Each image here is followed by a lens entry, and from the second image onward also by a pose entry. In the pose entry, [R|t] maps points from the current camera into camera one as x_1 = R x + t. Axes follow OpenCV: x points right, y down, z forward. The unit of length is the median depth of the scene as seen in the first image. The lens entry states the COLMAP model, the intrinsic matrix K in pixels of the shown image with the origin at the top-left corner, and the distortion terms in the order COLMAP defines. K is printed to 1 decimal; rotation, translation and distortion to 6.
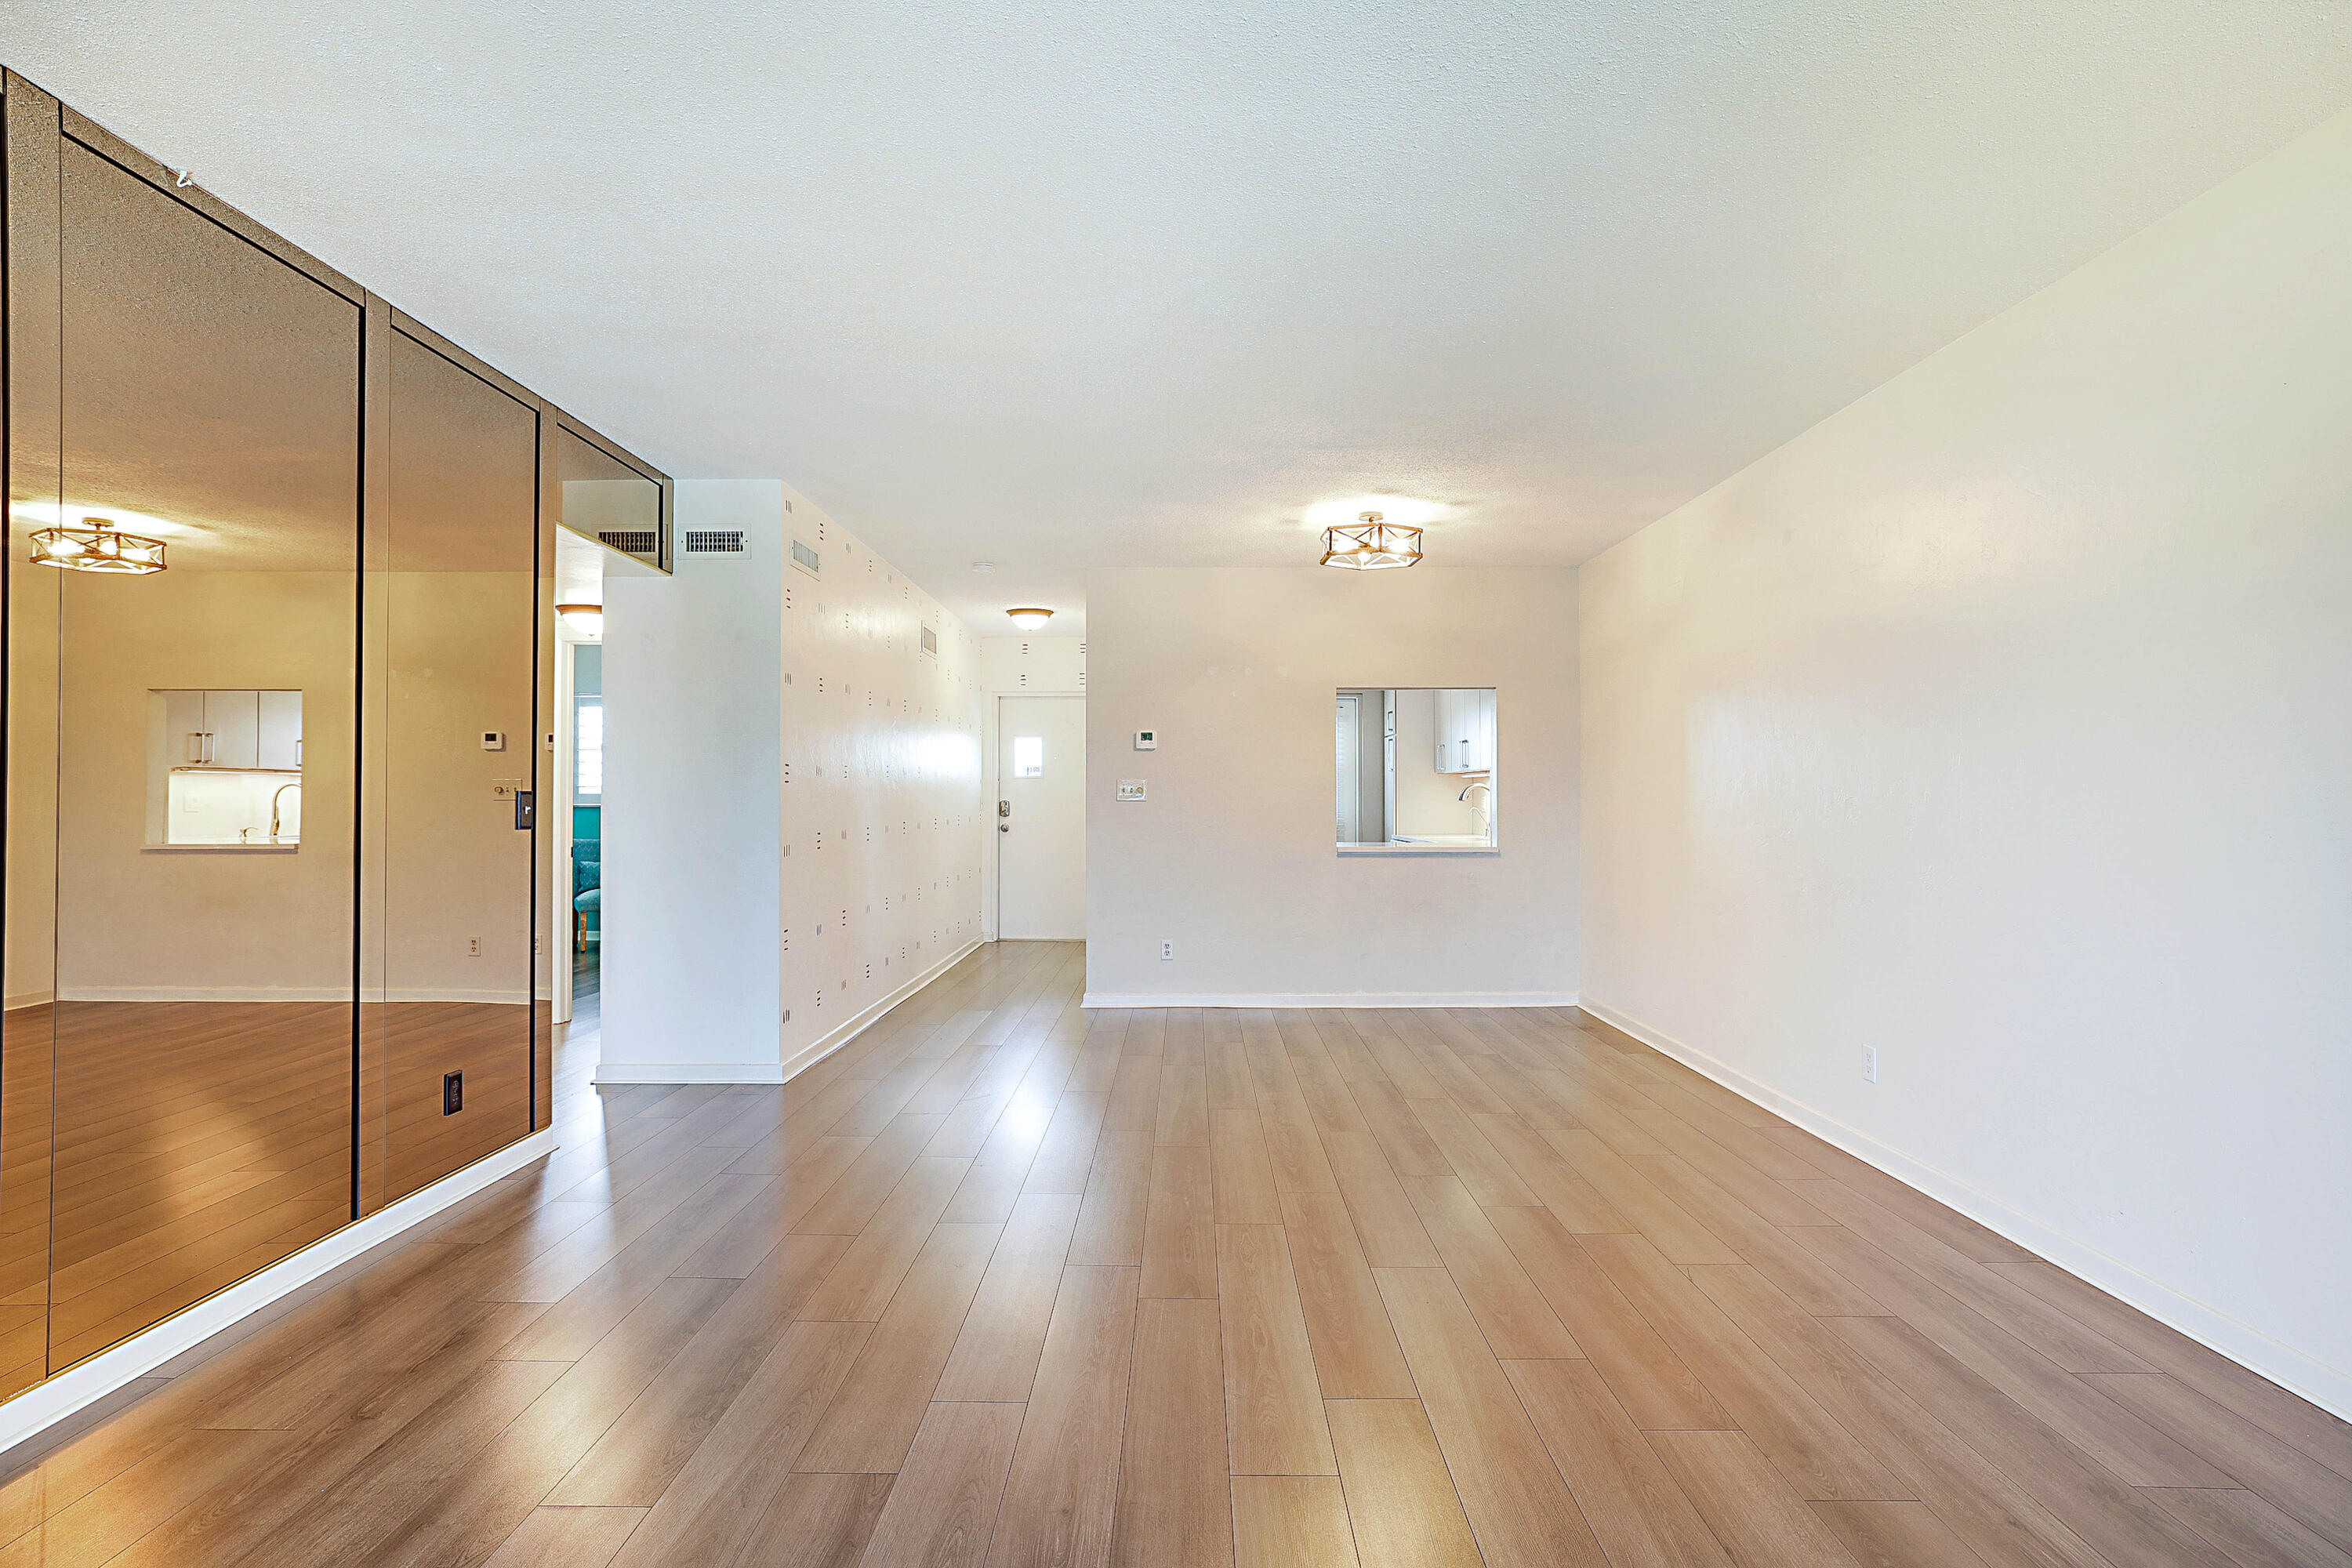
lens RADIAL K [[1232.6, 0, 1173.7], [0, 1232.6, 787.4], [0, 0, 1]] dist [-0.030101, 0.023867]
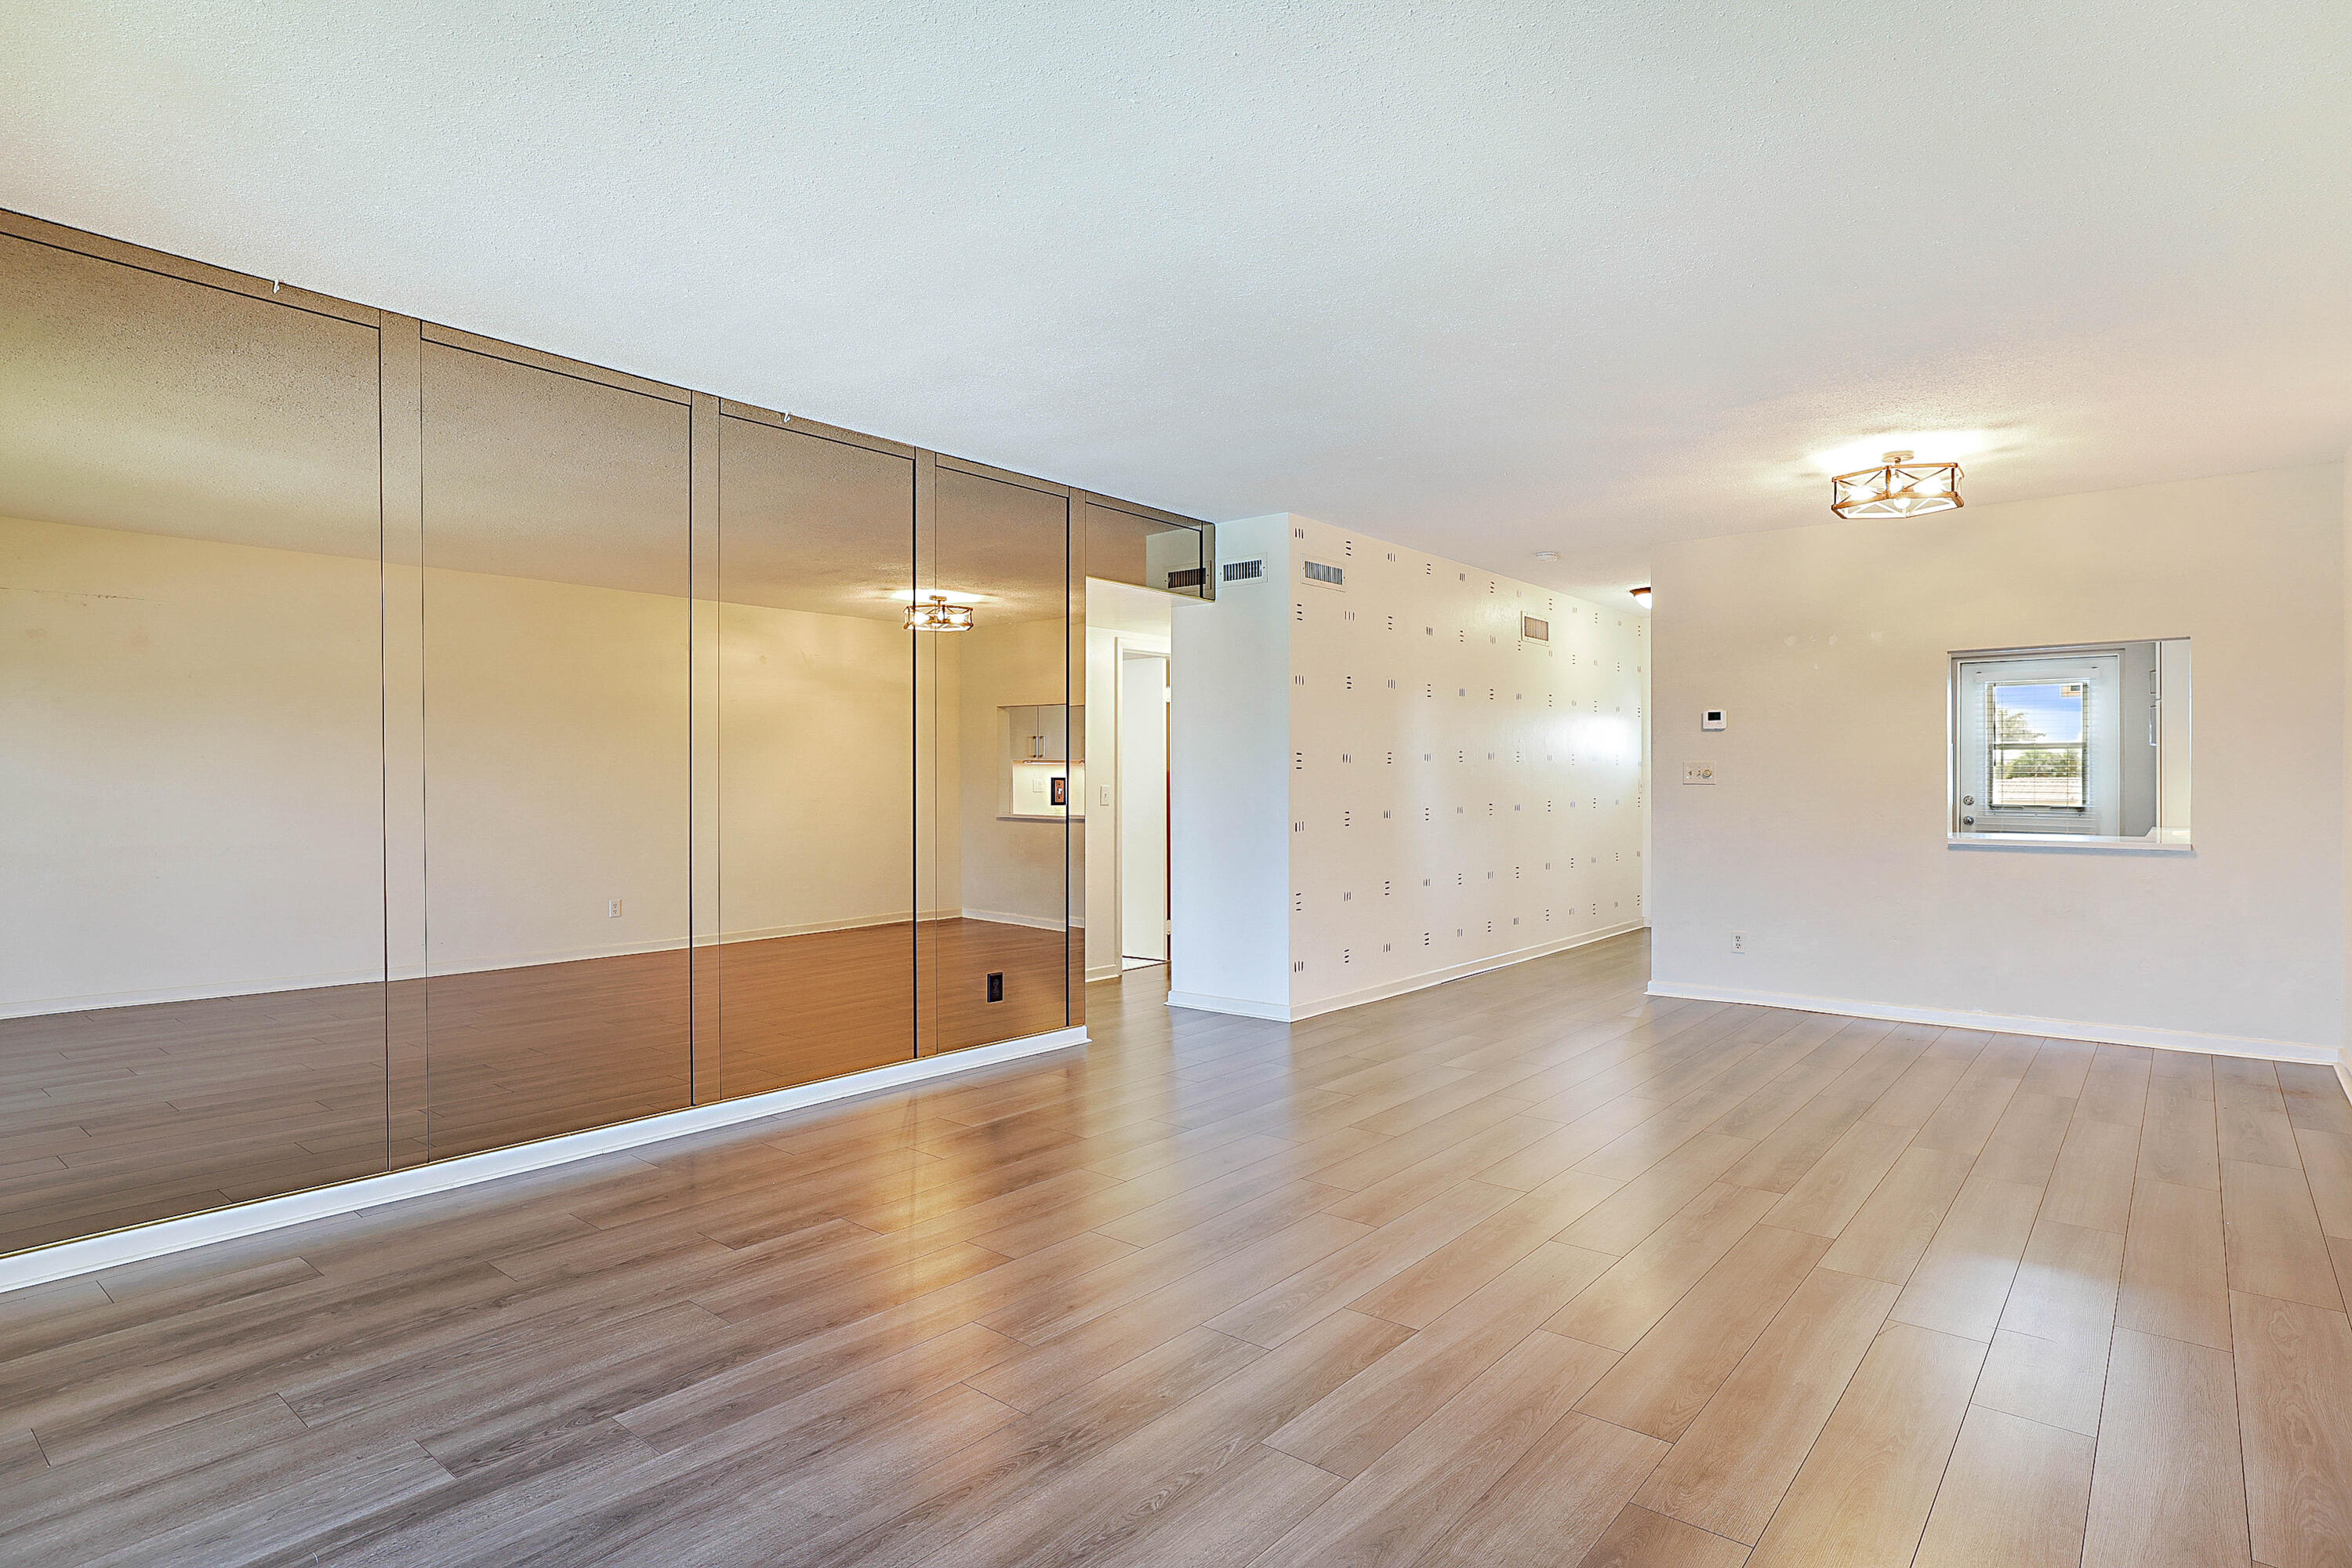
lens RADIAL K [[1232.6, 0, 1173.6], [0, 1232.6, 784.9], [0, 0, 1]] dist [-0.030101, 0.023867]
pose [[0.774935, 0.000610, -0.632041, 0.309414], [0.006738, 0.999935, 0.009227, 0.000055], [0.632005, -0.011409, 0.774880, 0.008626]]
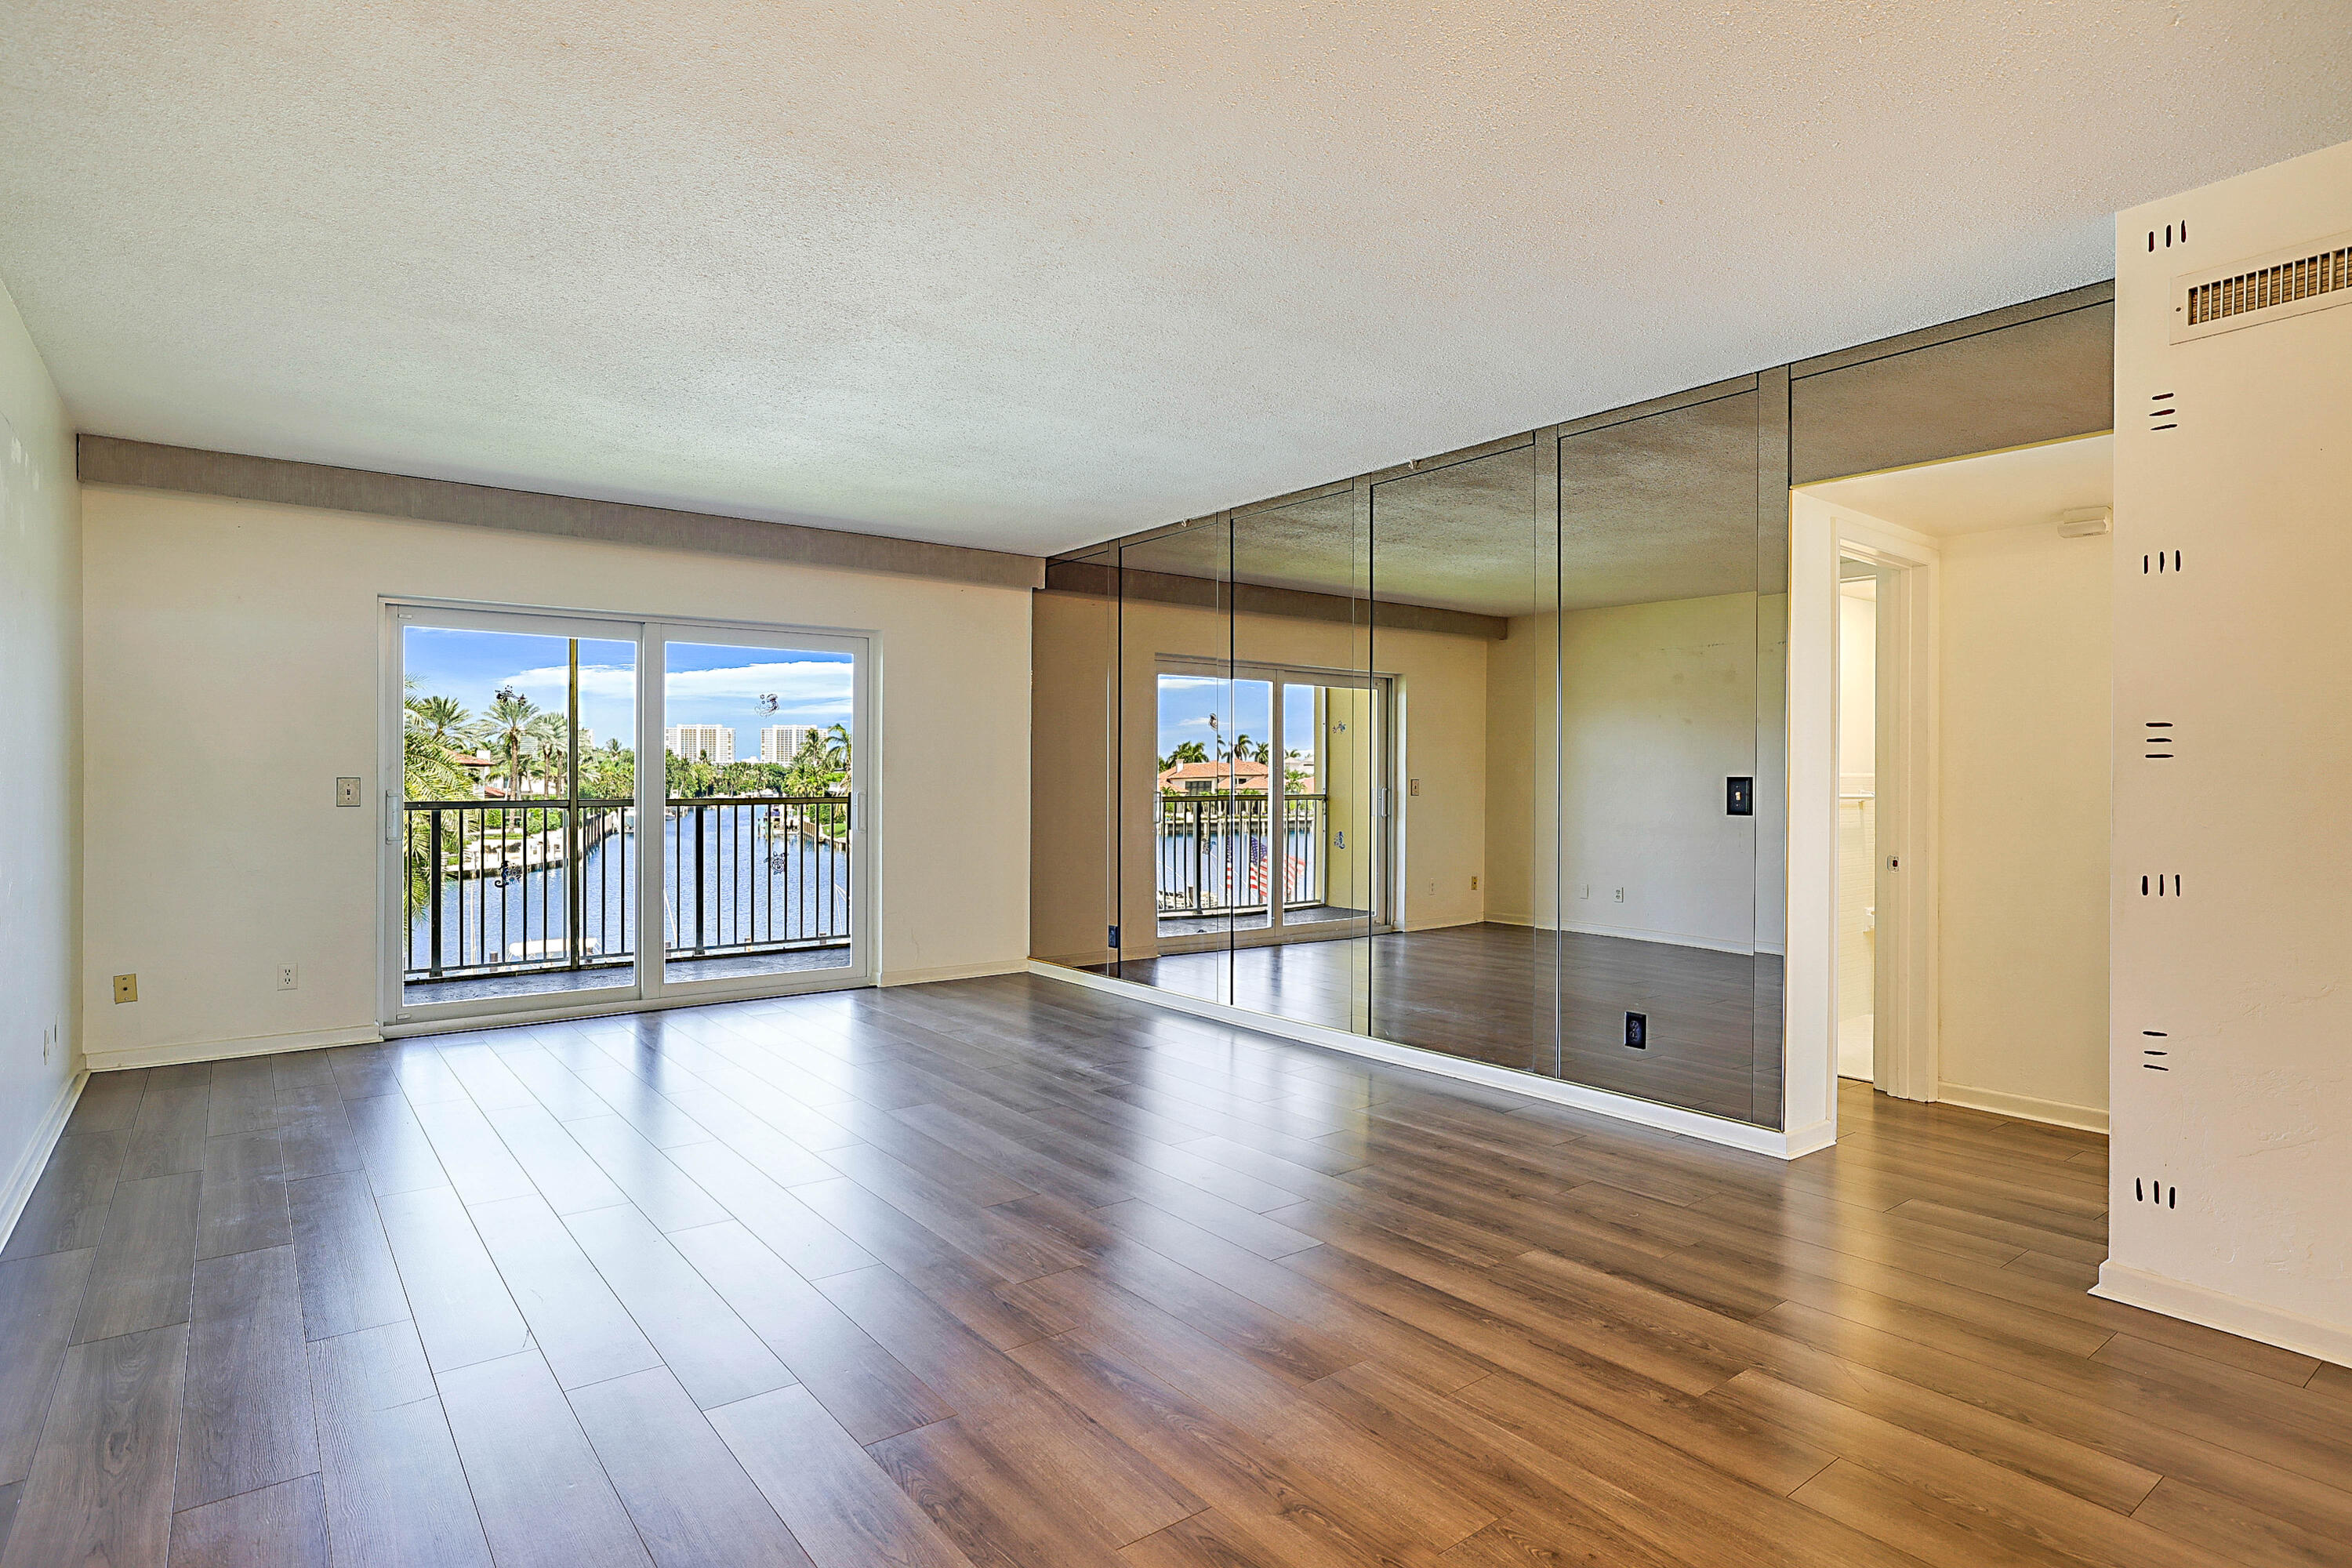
lens RADIAL K [[1232.6, 0, 1168.8], [0, 1232.6, 765.4], [0, 0, 1]] dist [-0.030101, 0.023867]
pose [[-0.782423, -0.009157, -0.622680, 0.324113], [0.004782, 0.999774, -0.020711, 0.009528], [0.622729, -0.019182, -0.782202, 1.049862]]
